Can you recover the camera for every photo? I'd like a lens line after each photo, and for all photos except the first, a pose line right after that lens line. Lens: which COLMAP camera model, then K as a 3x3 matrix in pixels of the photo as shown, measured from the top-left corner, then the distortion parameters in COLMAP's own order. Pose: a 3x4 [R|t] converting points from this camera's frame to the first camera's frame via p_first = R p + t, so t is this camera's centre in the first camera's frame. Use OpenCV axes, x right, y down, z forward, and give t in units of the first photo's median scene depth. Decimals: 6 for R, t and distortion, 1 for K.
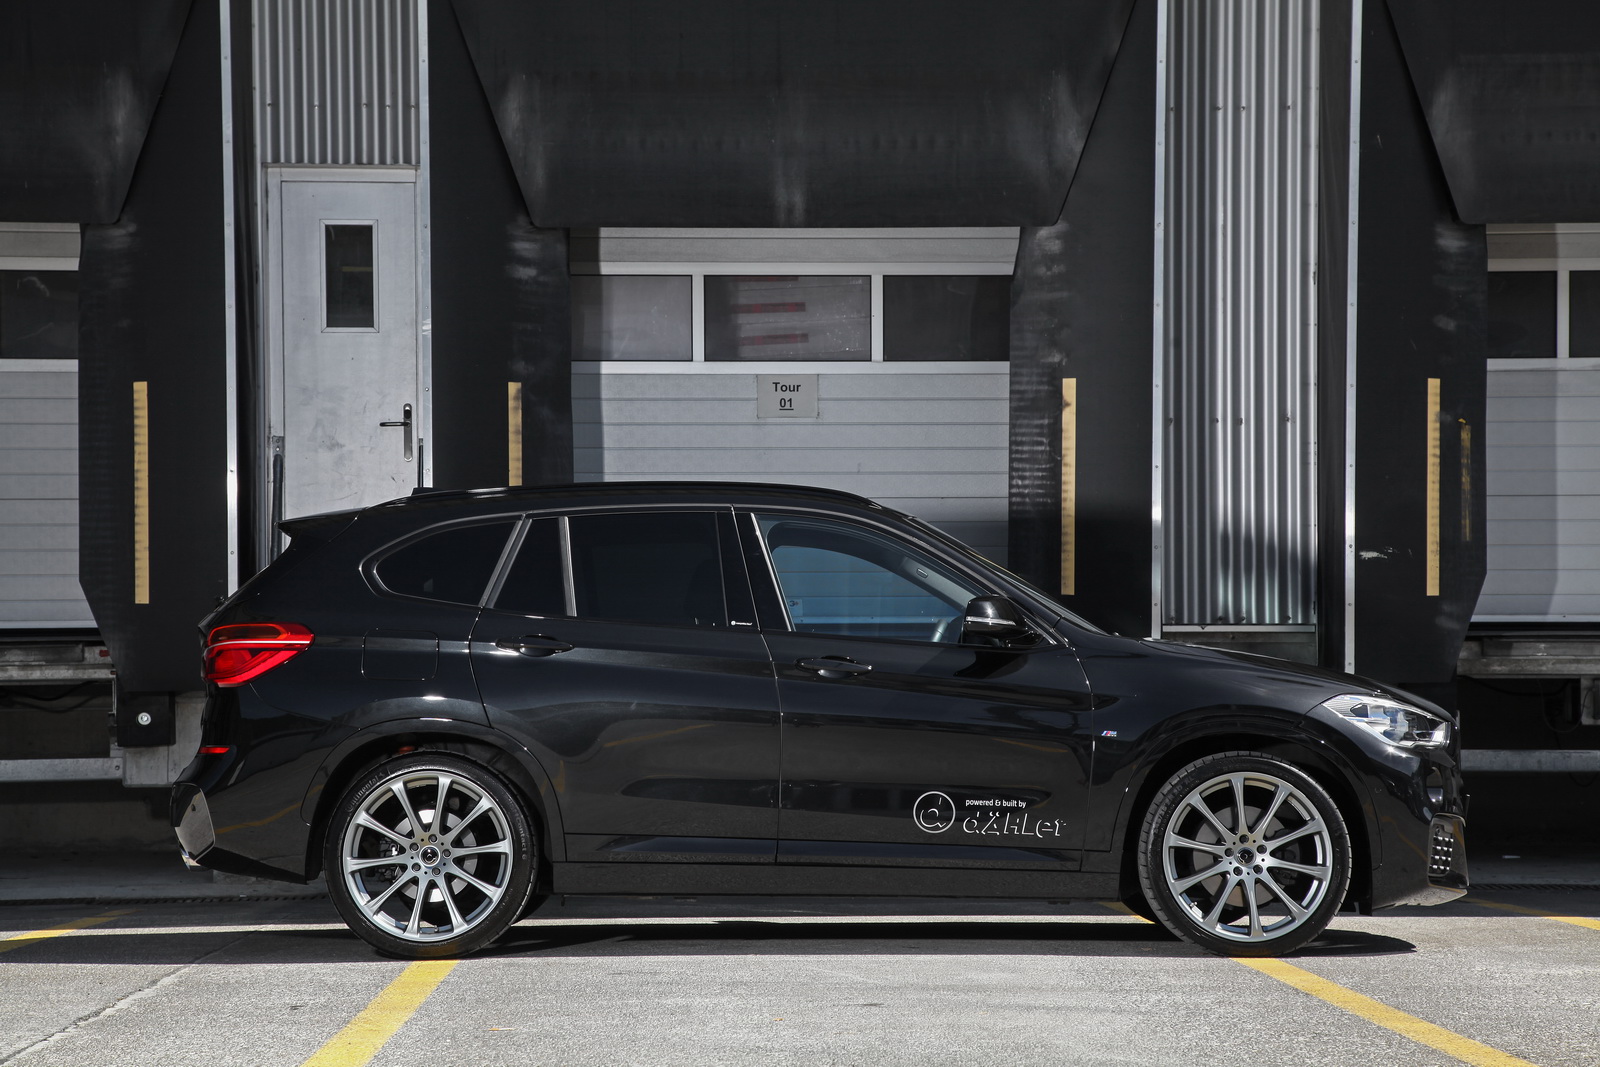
lens RADIAL K [[3487.6, 0, 820.3], [0, 3487.6, 530.4], [0, 0, 1]] dist [0.410870, 0.000000]
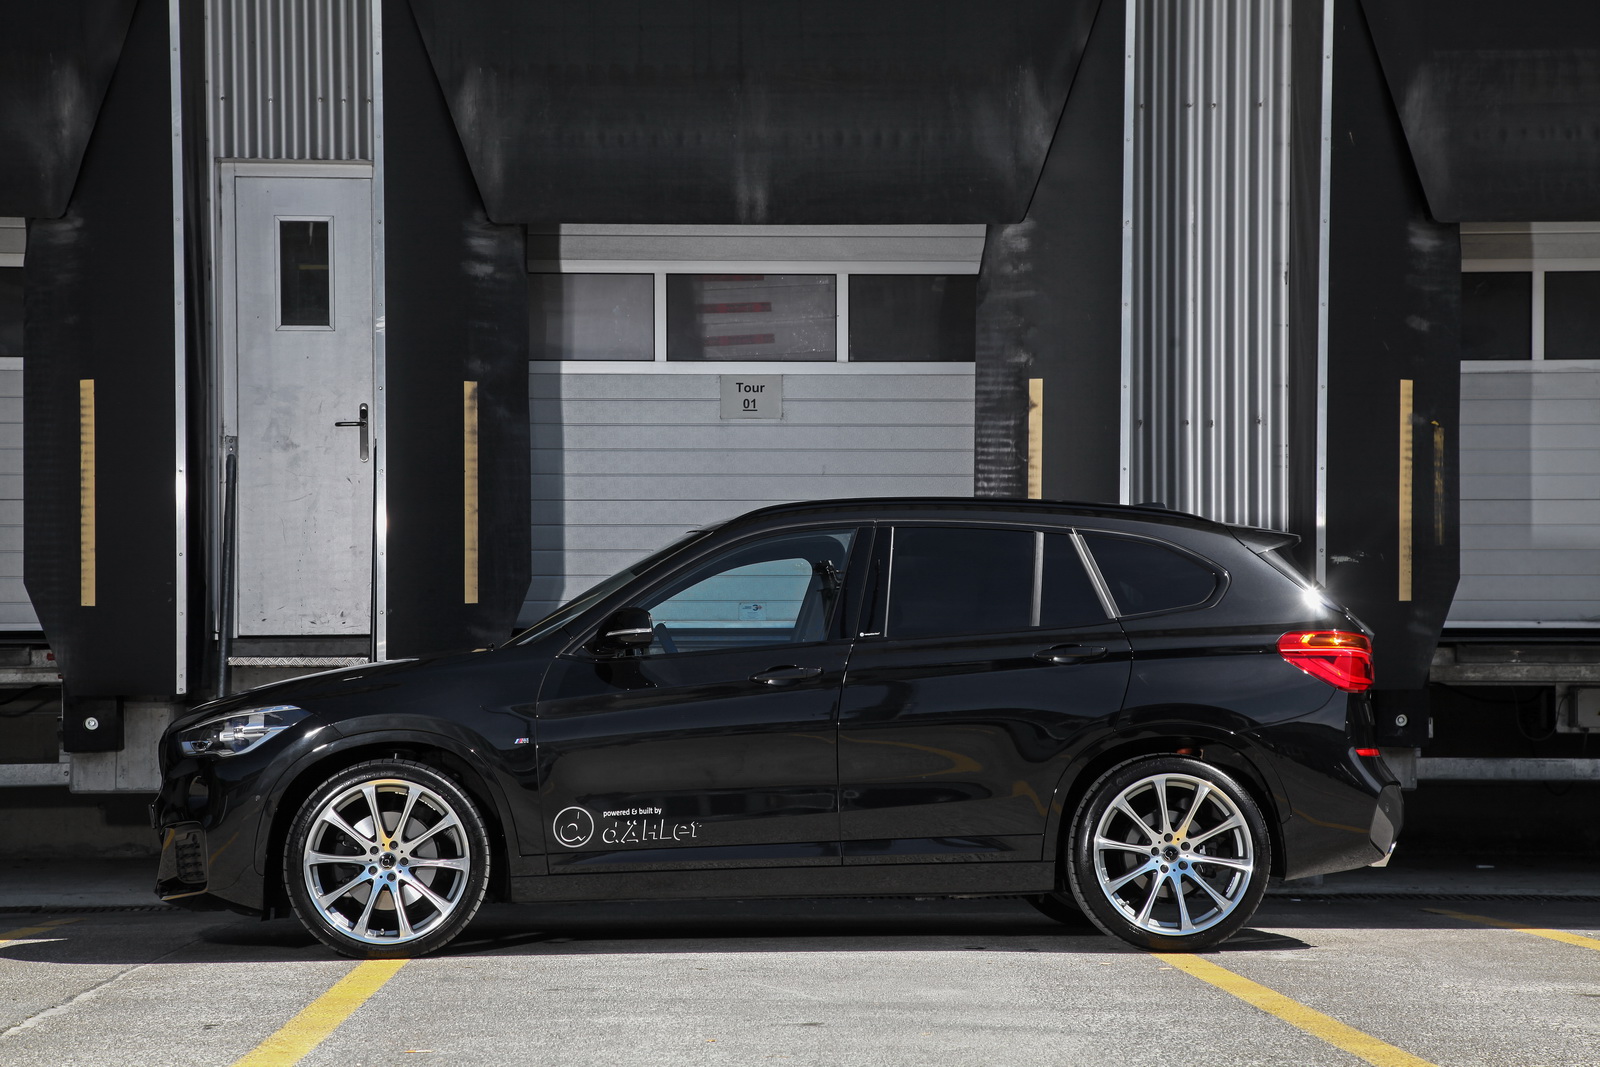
lens RADIAL K [[3434.9, 0, 815.4], [0, 3434.9, 533.1], [0, 0, 1]] dist [0.394929, 0.000000]
pose [[0.999997, 0.002296, 0.000616, 0.008739], [-0.002295, 0.999996, -0.001612, 0.001532], [-0.000620, 0.001610, 0.999999, 0.033074]]
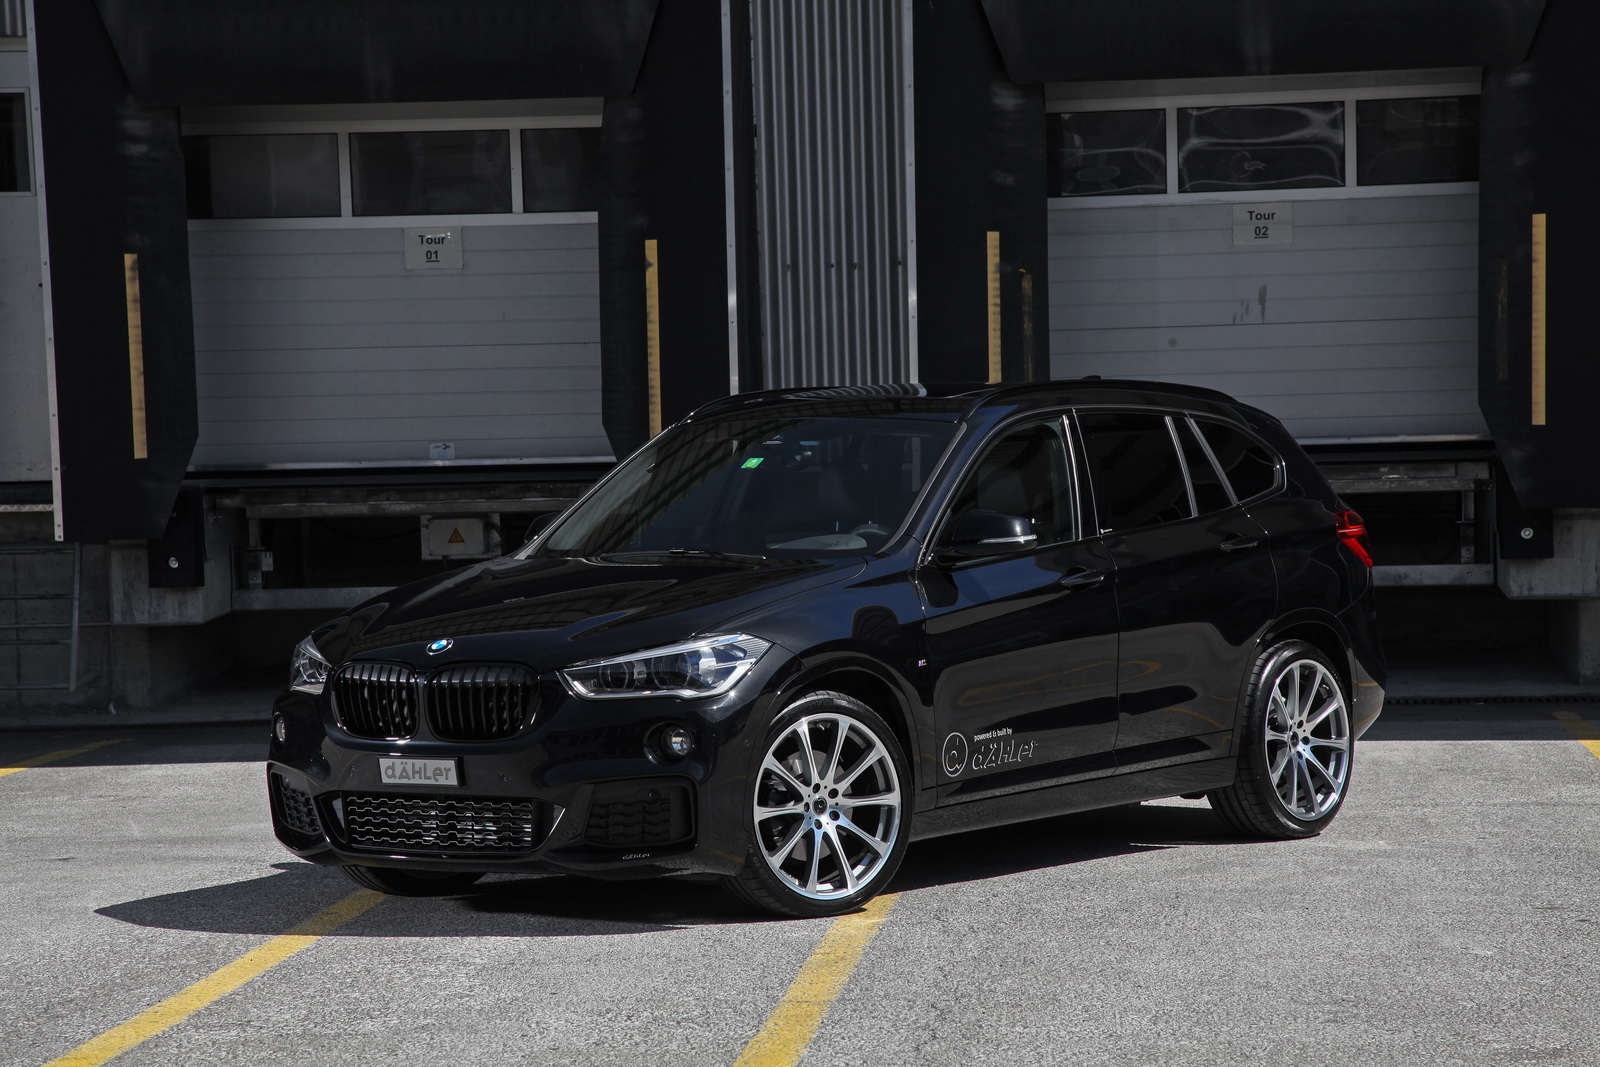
lens RADIAL K [[4506.0, 0, 809.3], [0, 4506.0, 522.9], [0, 0, 1]] dist [0.666390, 0.000000]
pose [[0.991519, -0.016724, -0.128878, 0.292358], [0.027198, 0.996428, 0.079946, -0.065907], [0.127081, -0.082774, 0.988433, -0.353217]]
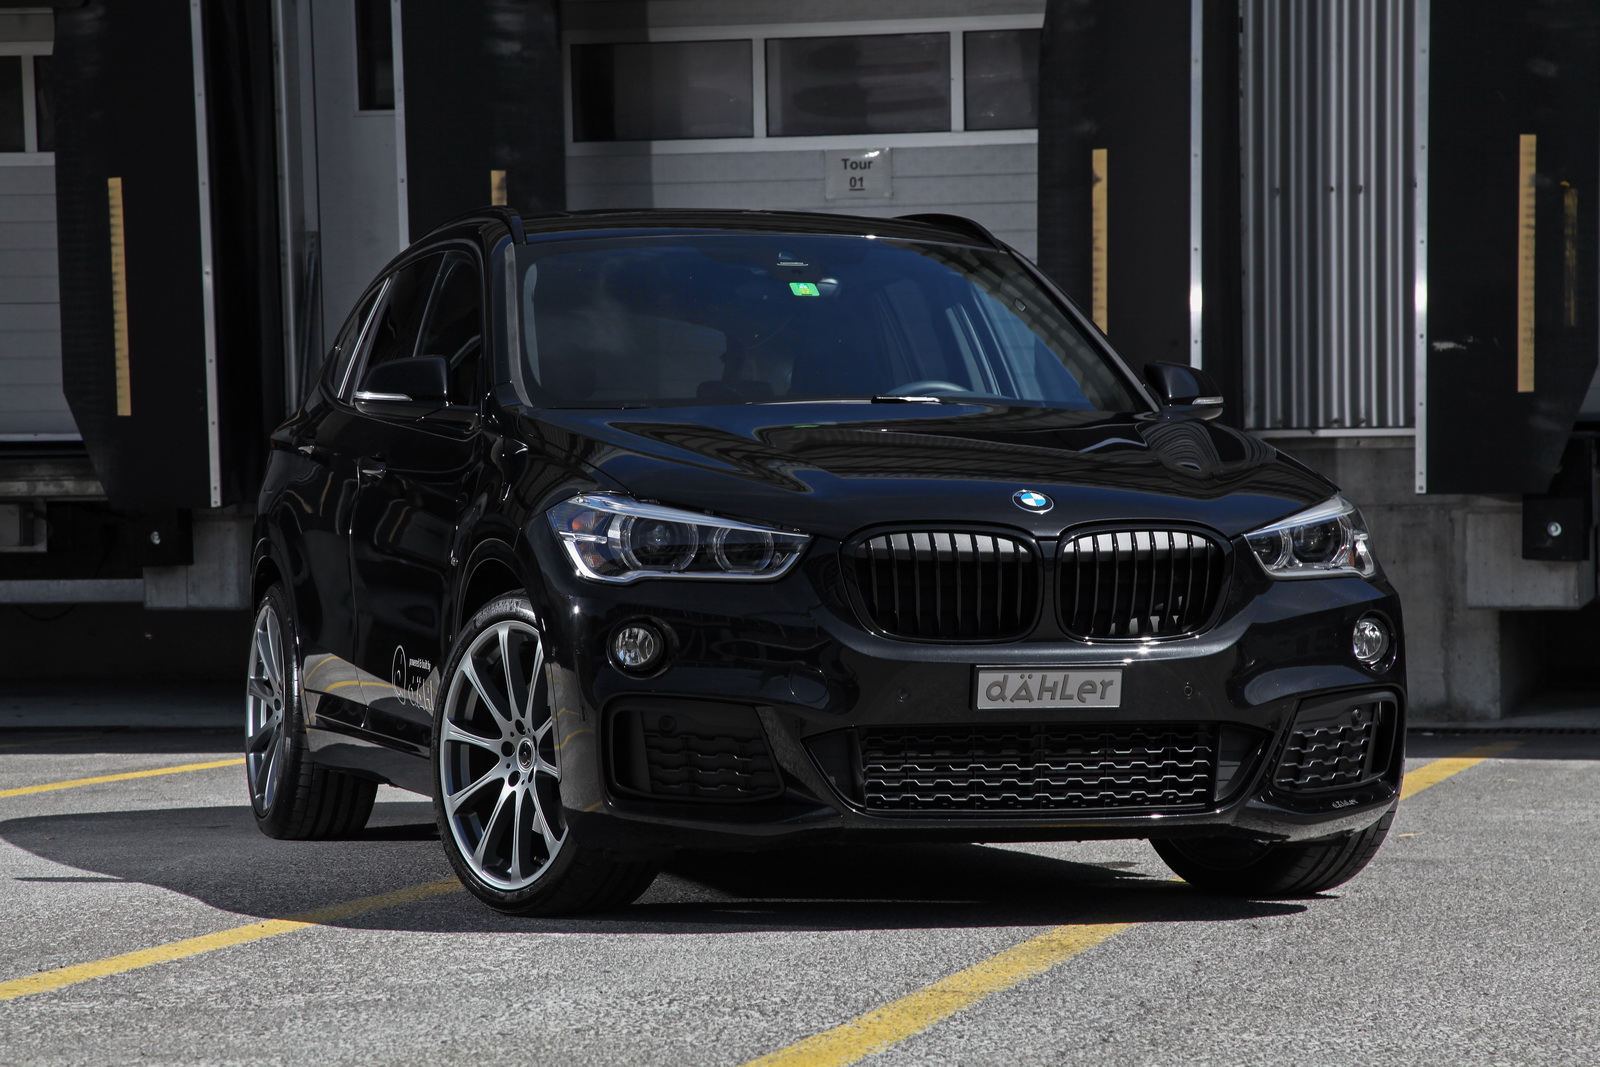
lens RADIAL K [[4506.0, 0, 806.6], [0, 4506.0, 530.0], [0, 0, 1]] dist [0.666390, 0.000000]
pose [[0.960792, -0.002693, -0.277256, 0.313516], [0.017386, 0.998570, 0.050547, -0.007162], [0.276723, -0.053385, 0.959466, -0.113604]]
